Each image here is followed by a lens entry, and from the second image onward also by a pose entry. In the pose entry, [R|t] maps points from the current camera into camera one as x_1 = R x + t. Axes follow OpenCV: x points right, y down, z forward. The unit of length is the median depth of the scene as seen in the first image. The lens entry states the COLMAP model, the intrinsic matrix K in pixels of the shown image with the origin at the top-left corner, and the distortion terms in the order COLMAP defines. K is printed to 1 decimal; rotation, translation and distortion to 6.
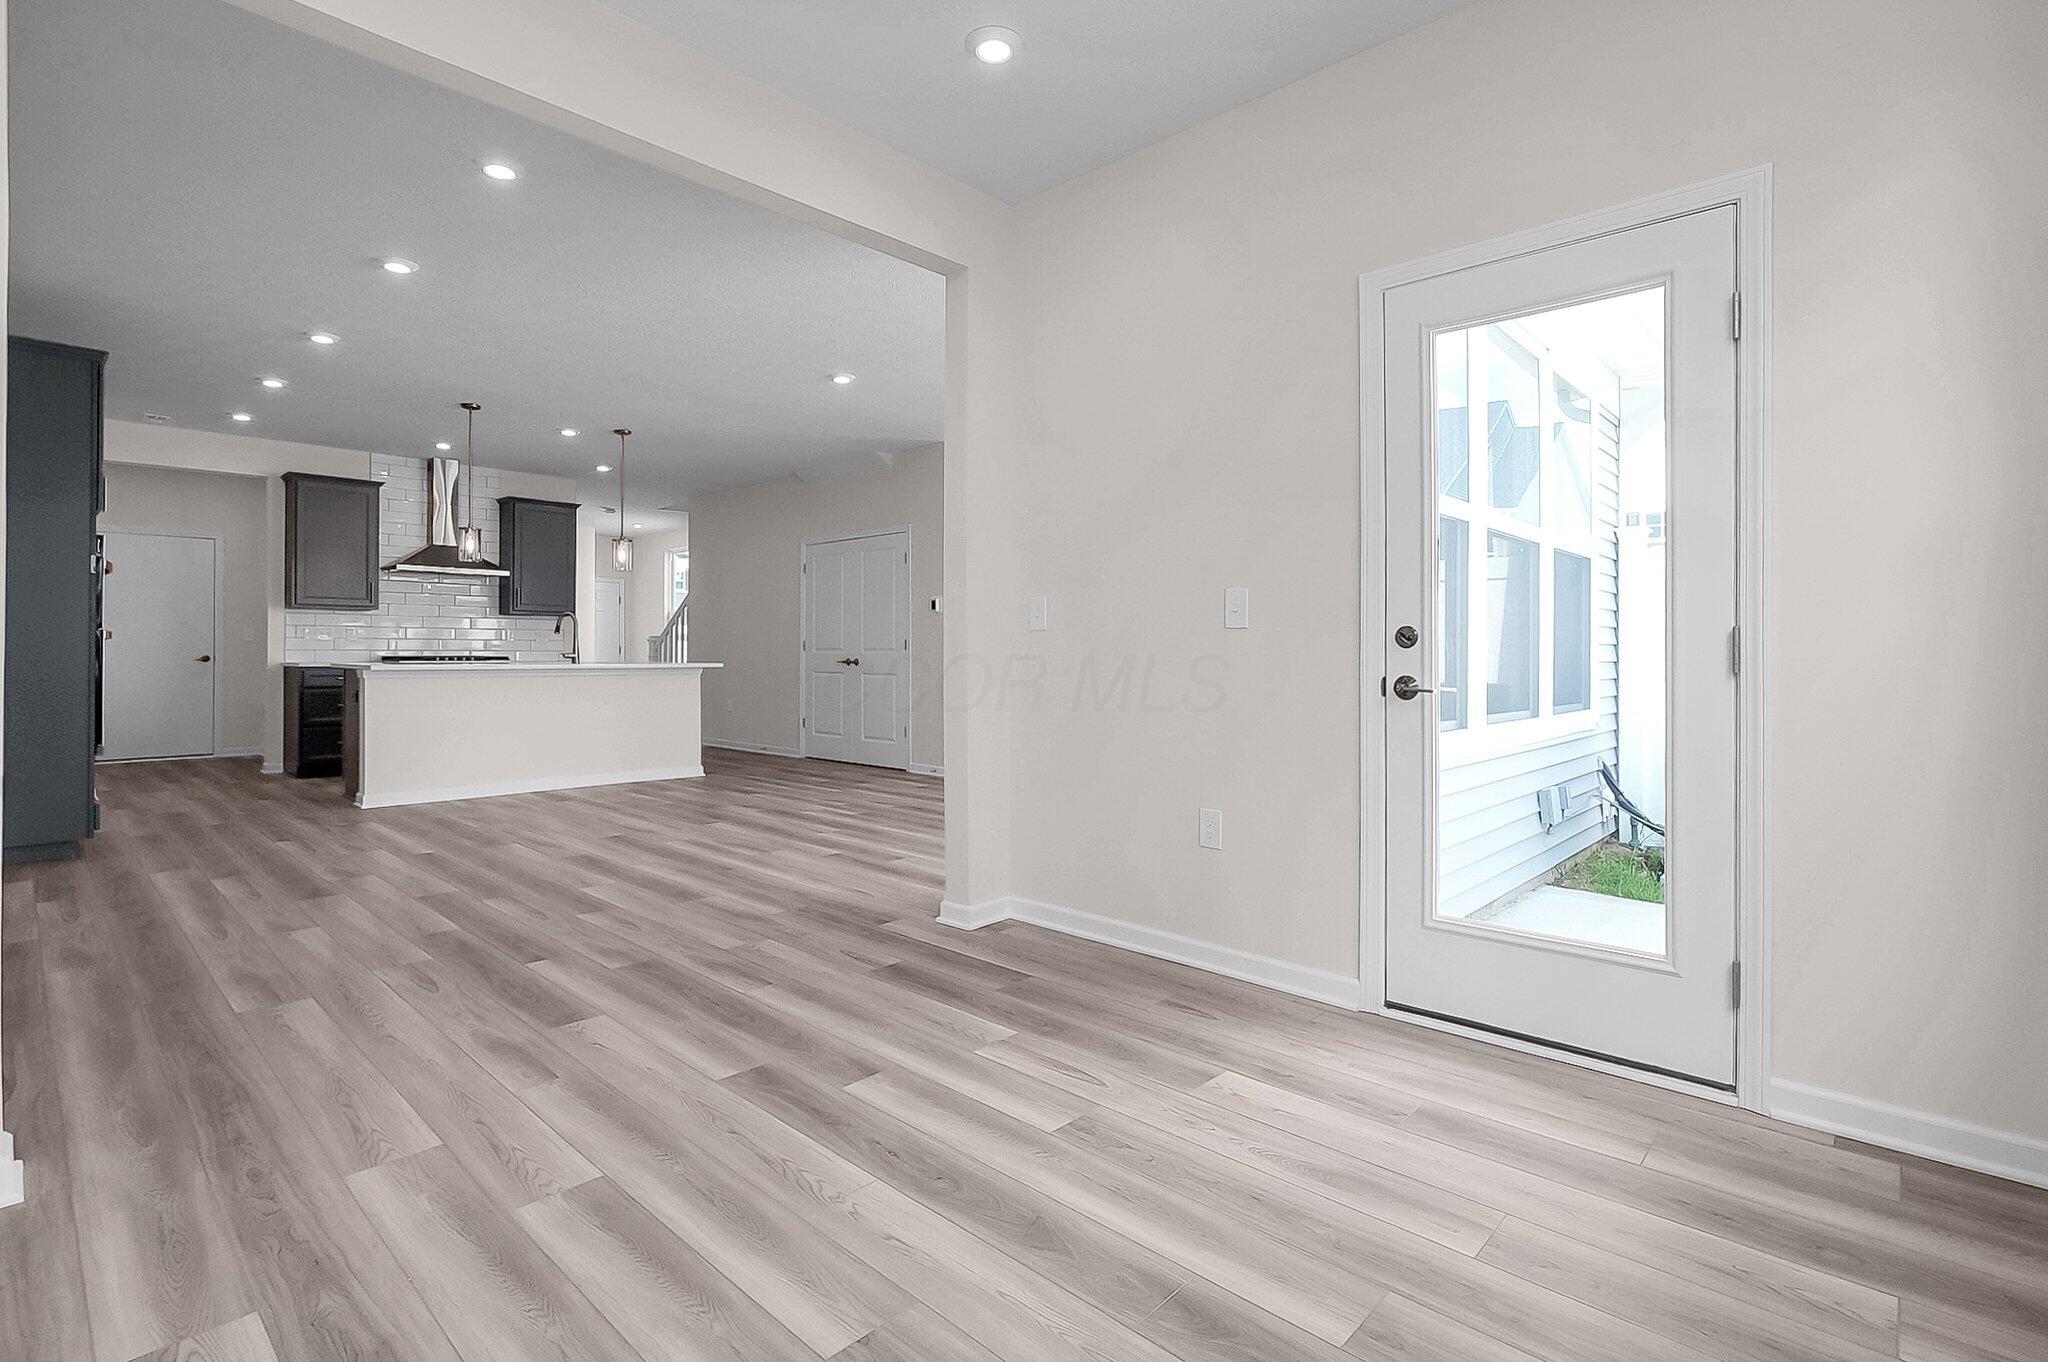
lens RADIAL K [[955.5, 0, 1029.1], [0, 955.5, 651.3], [0, 0, 1]] dist [0.003081, 0.001441]
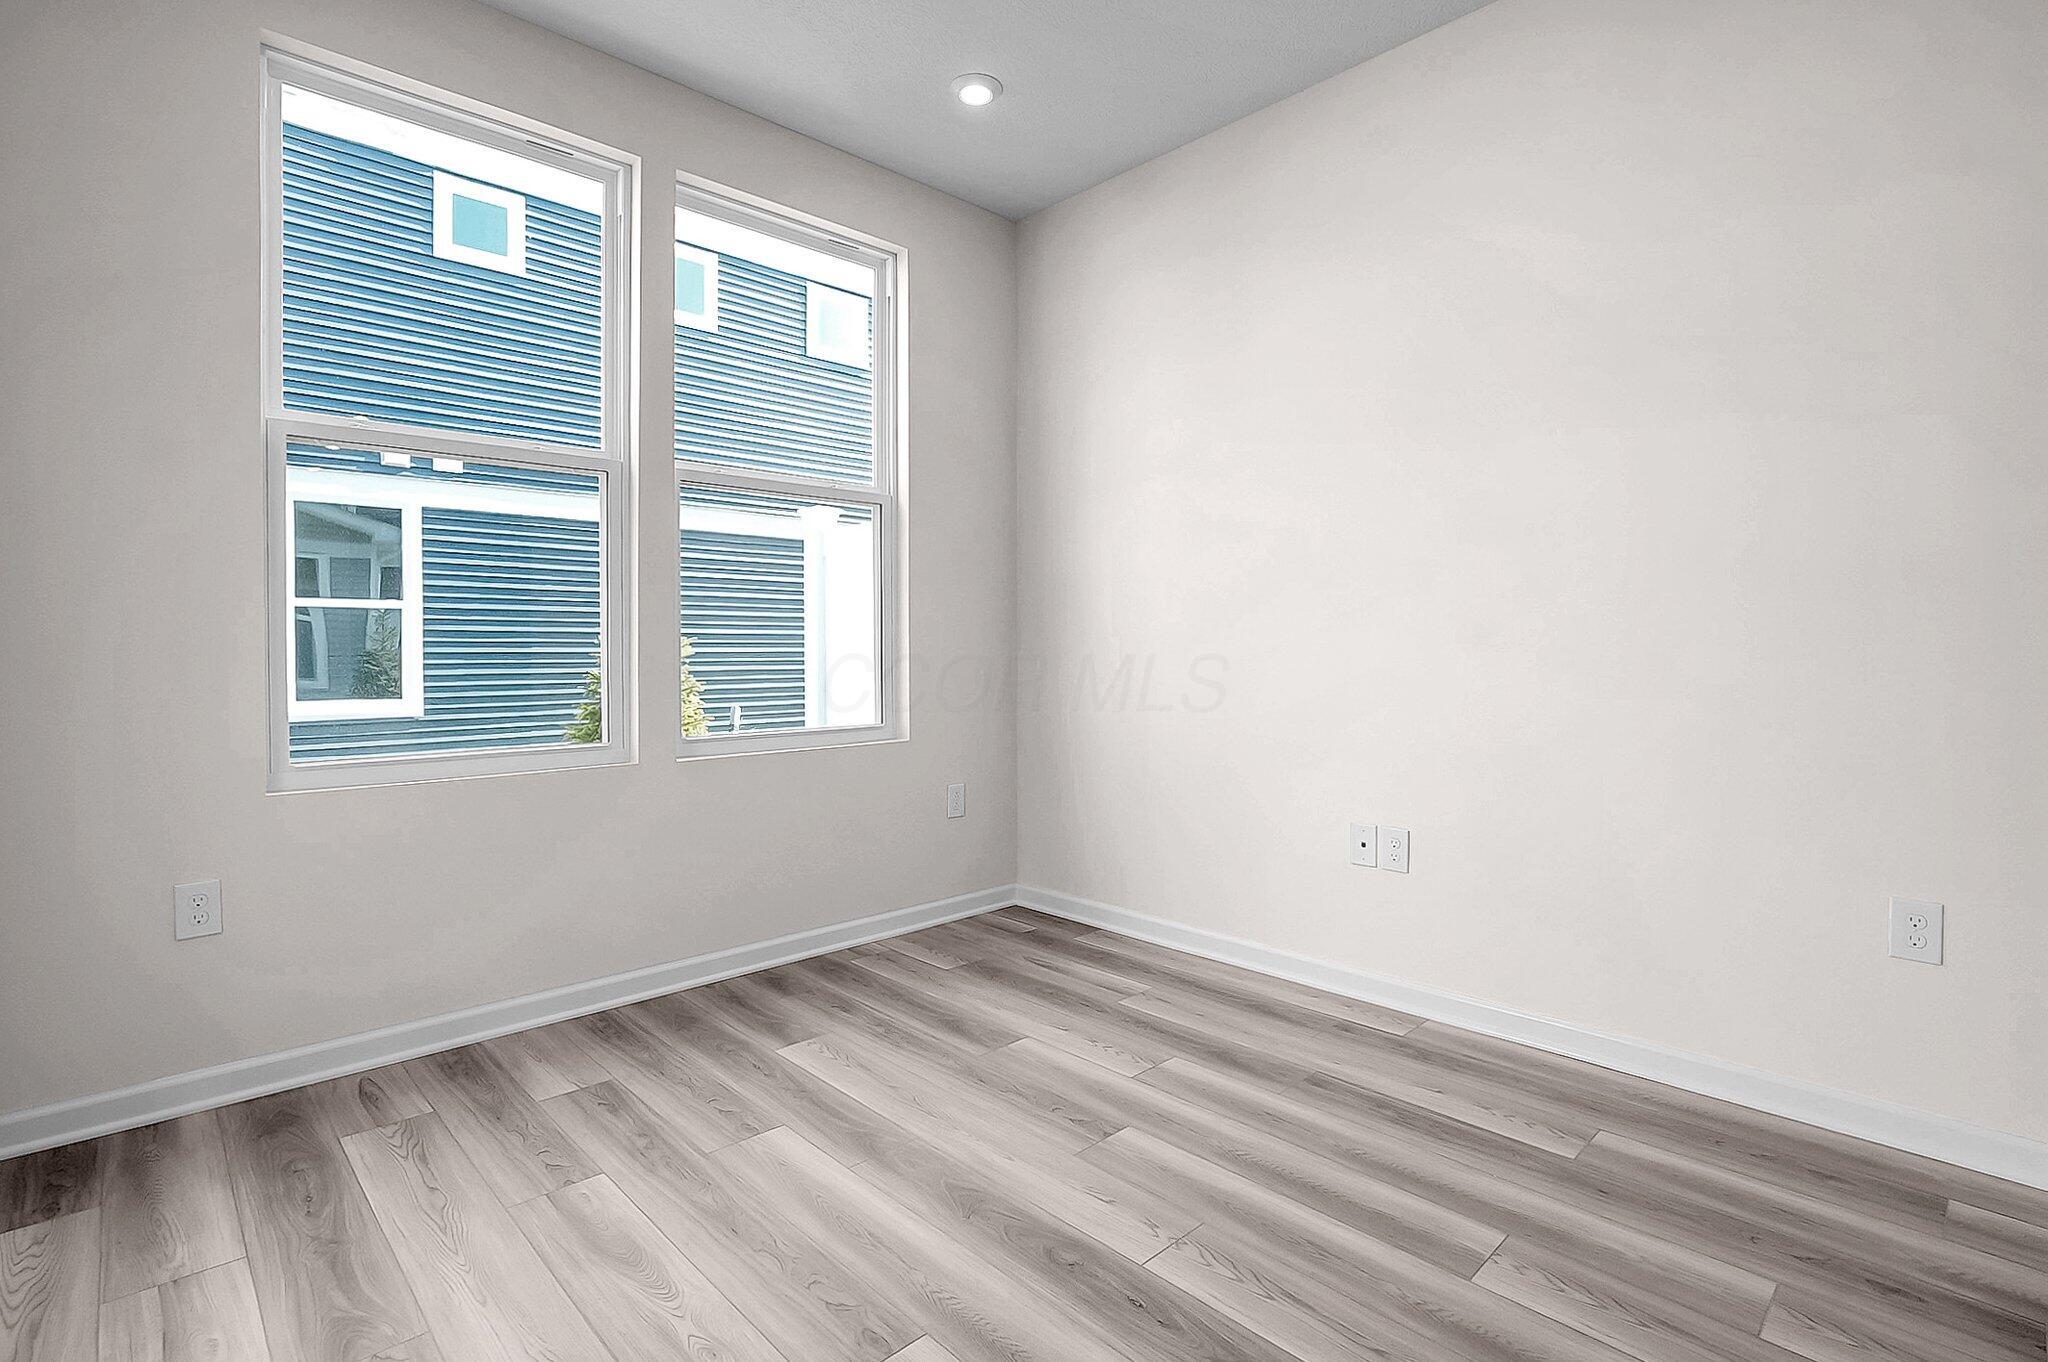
lens RADIAL K [[955.5, 0, 1025.0], [0, 955.5, 674.7], [0, 0, 1]] dist [0.003081, 0.001441]
pose [[-0.997887, -0.005502, 0.064732, -0.106519], [-0.004828, 0.999933, 0.010555, 0.008363], [-0.064786, 0.010220, -0.997847, 1.889946]]
